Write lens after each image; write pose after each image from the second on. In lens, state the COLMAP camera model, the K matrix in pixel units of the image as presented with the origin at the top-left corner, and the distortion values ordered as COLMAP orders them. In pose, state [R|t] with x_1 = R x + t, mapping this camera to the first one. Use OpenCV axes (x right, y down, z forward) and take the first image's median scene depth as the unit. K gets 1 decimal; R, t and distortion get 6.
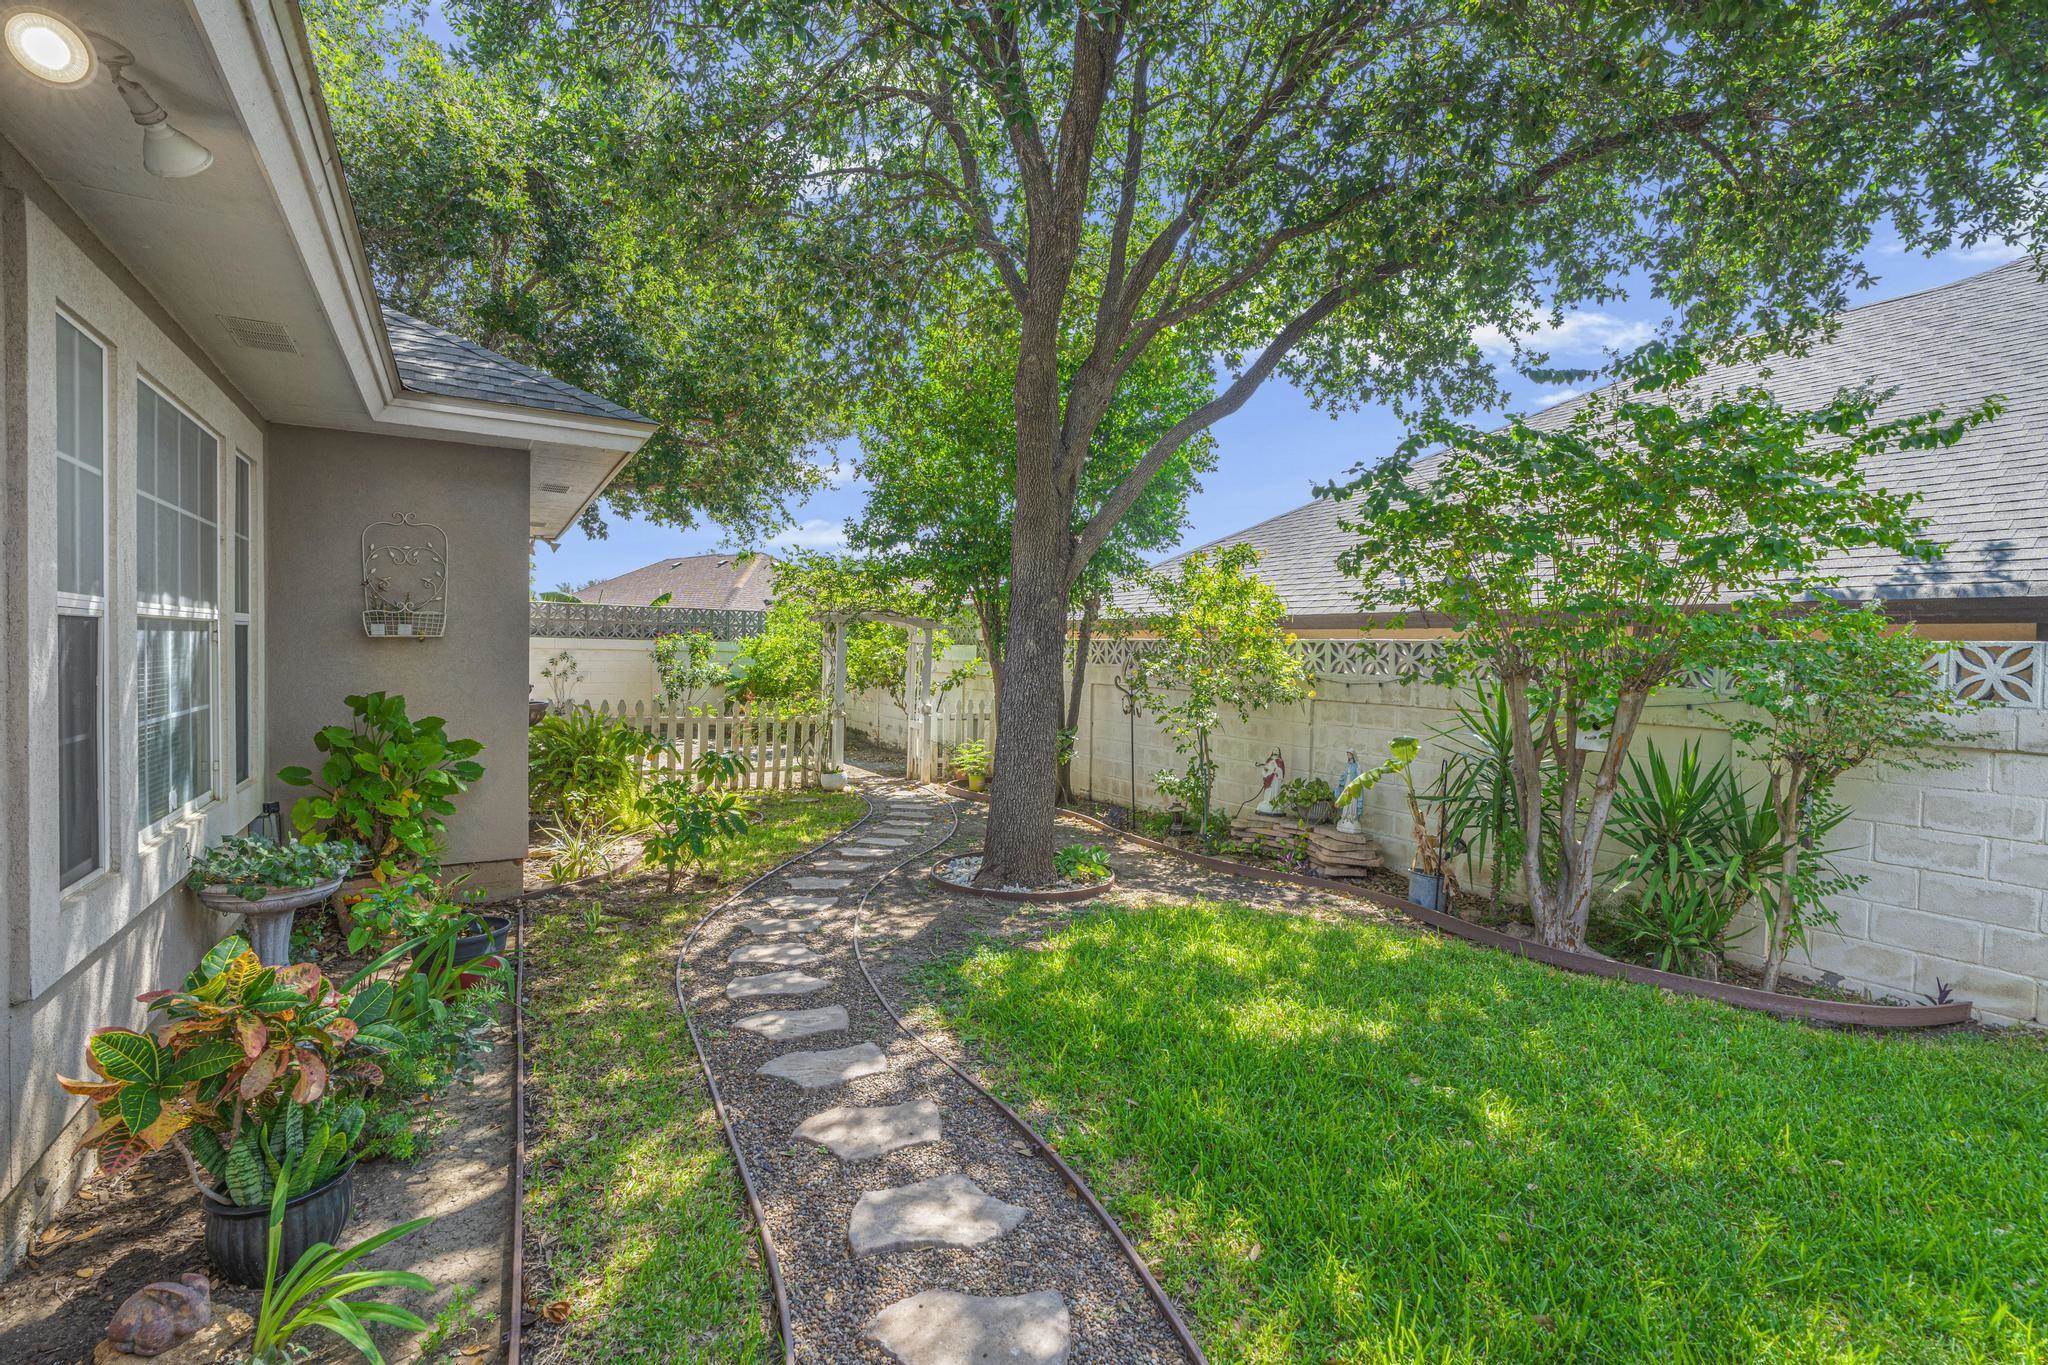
lens RADIAL K [[929.5, 0, 1026.8], [0, 929.5, 669.7], [0, 0, 1]] dist [-0.003584, 0.001627]
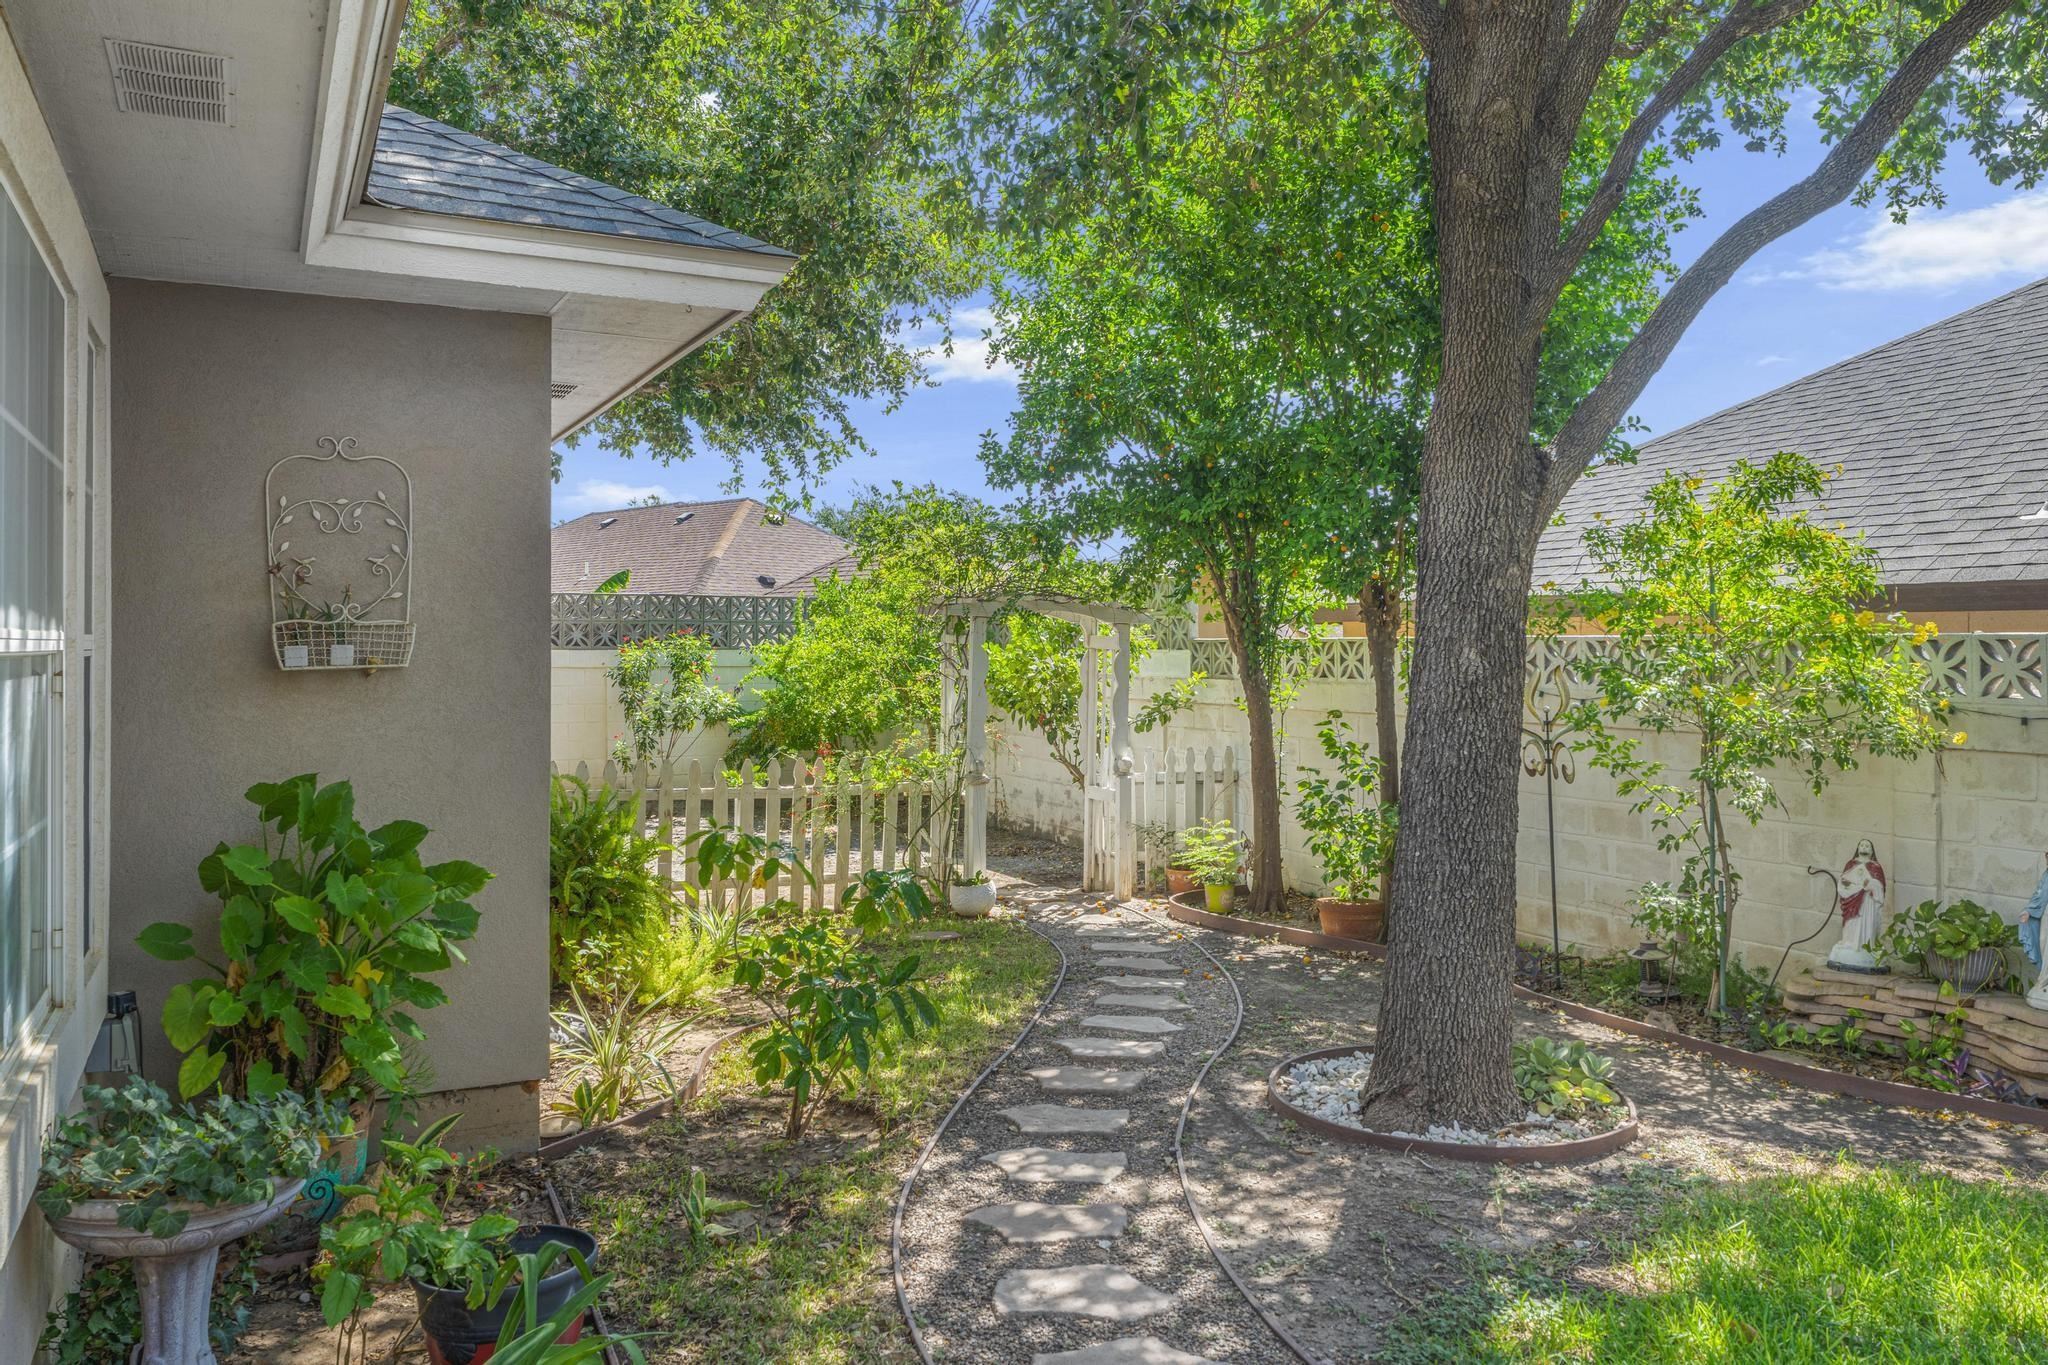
lens RADIAL K [[1526.8, 0, 1026.5], [0, 1526.8, 627.5], [0, 0, 1]] dist [0.017392, -0.001933]
pose [[0.997587, -0.019612, -0.066604, -0.189685], [0.017268, 0.999217, -0.035601, -0.017897], [0.067250, 0.034365, 0.997144, 0.128242]]
